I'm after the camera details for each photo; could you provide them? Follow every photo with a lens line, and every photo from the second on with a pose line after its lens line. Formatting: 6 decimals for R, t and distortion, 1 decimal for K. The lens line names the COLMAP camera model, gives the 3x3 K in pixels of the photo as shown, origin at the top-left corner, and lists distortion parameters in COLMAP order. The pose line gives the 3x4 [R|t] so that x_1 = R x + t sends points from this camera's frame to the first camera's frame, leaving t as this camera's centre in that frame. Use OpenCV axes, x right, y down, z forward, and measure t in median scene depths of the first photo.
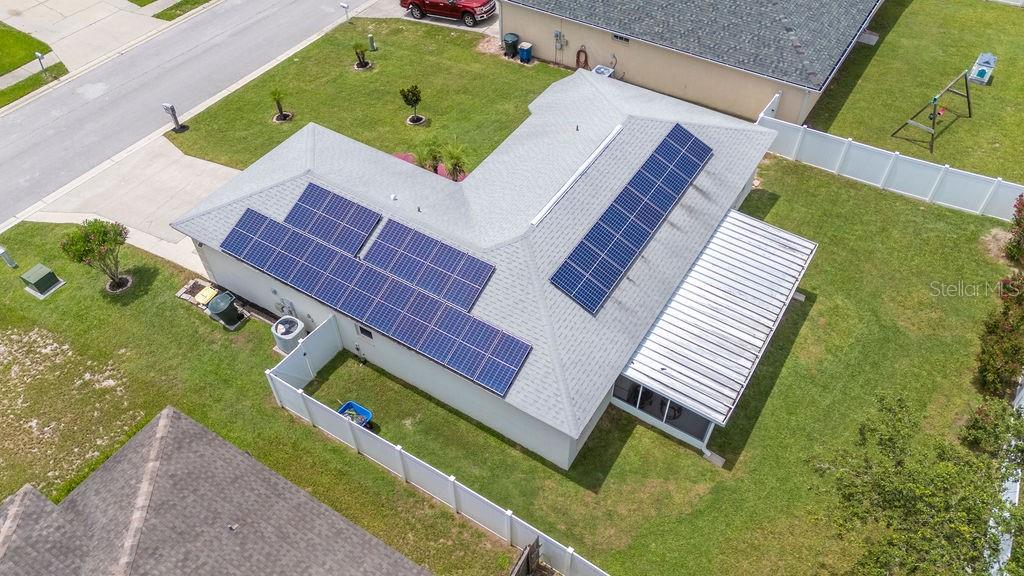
lens RADIAL K [[748.6, 0, 512.0], [0, 748.6, 288.0], [0, 0, 1]] dist [0.071325, -0.067691]
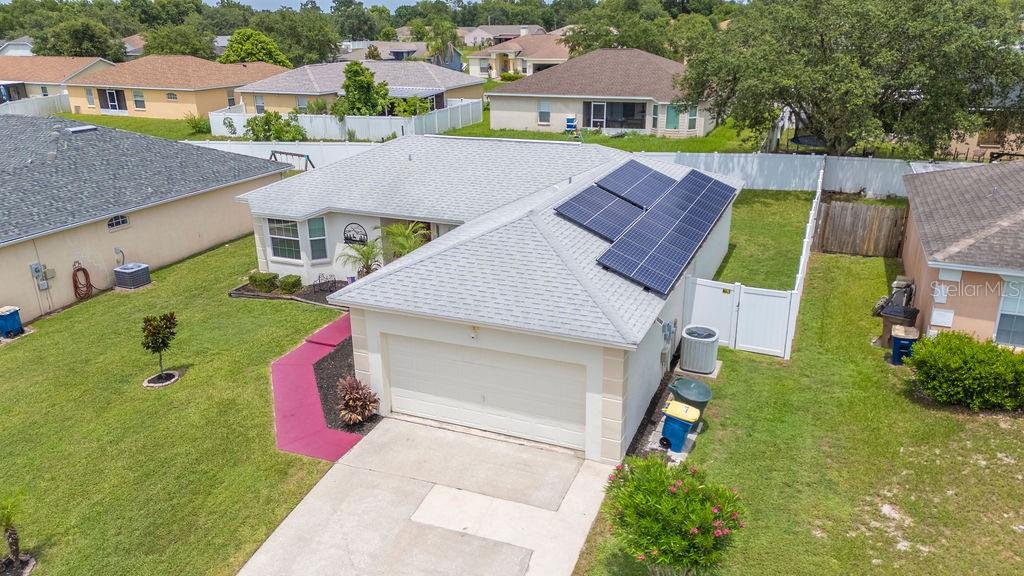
lens RADIAL K [[748.6, 0, 512.0], [0, 748.6, 288.0], [0, 0, 1]] dist [0.071325, -0.067691]
pose [[-0.157992, -0.317282, 0.935078, -0.960679], [0.733129, 0.596682, 0.326332, -0.363429], [-0.661483, 0.737091, 0.138338, 0.984952]]
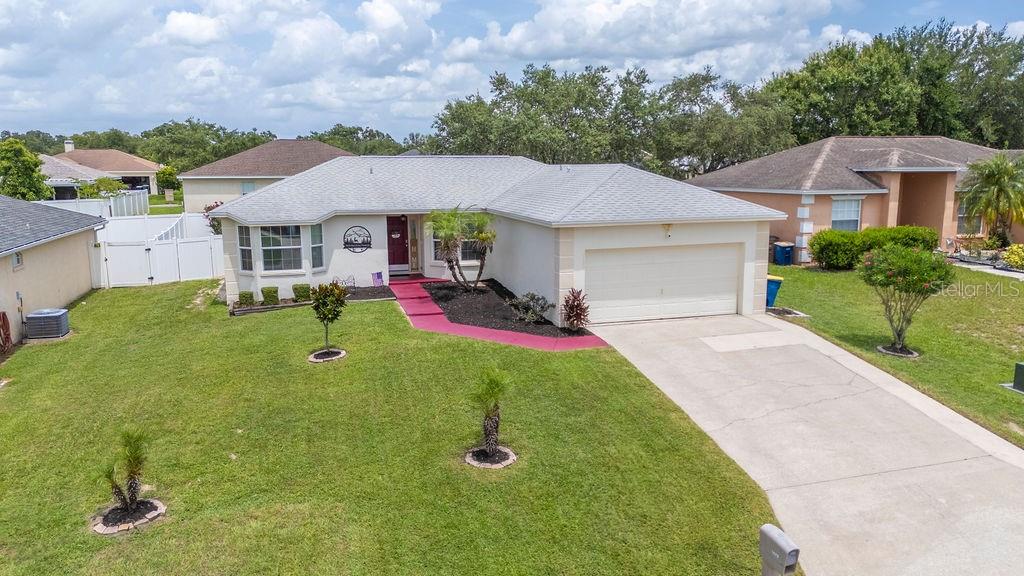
lens RADIAL K [[748.6, 0, 512.0], [0, 748.6, 288.0], [0, 0, 1]] dist [0.071325, -0.067691]
pose [[-0.747181, -0.088045, 0.658763, -0.801745], [0.498583, 0.581155, 0.643175, -0.743878], [-0.439471, 0.809016, -0.390330, 1.571104]]
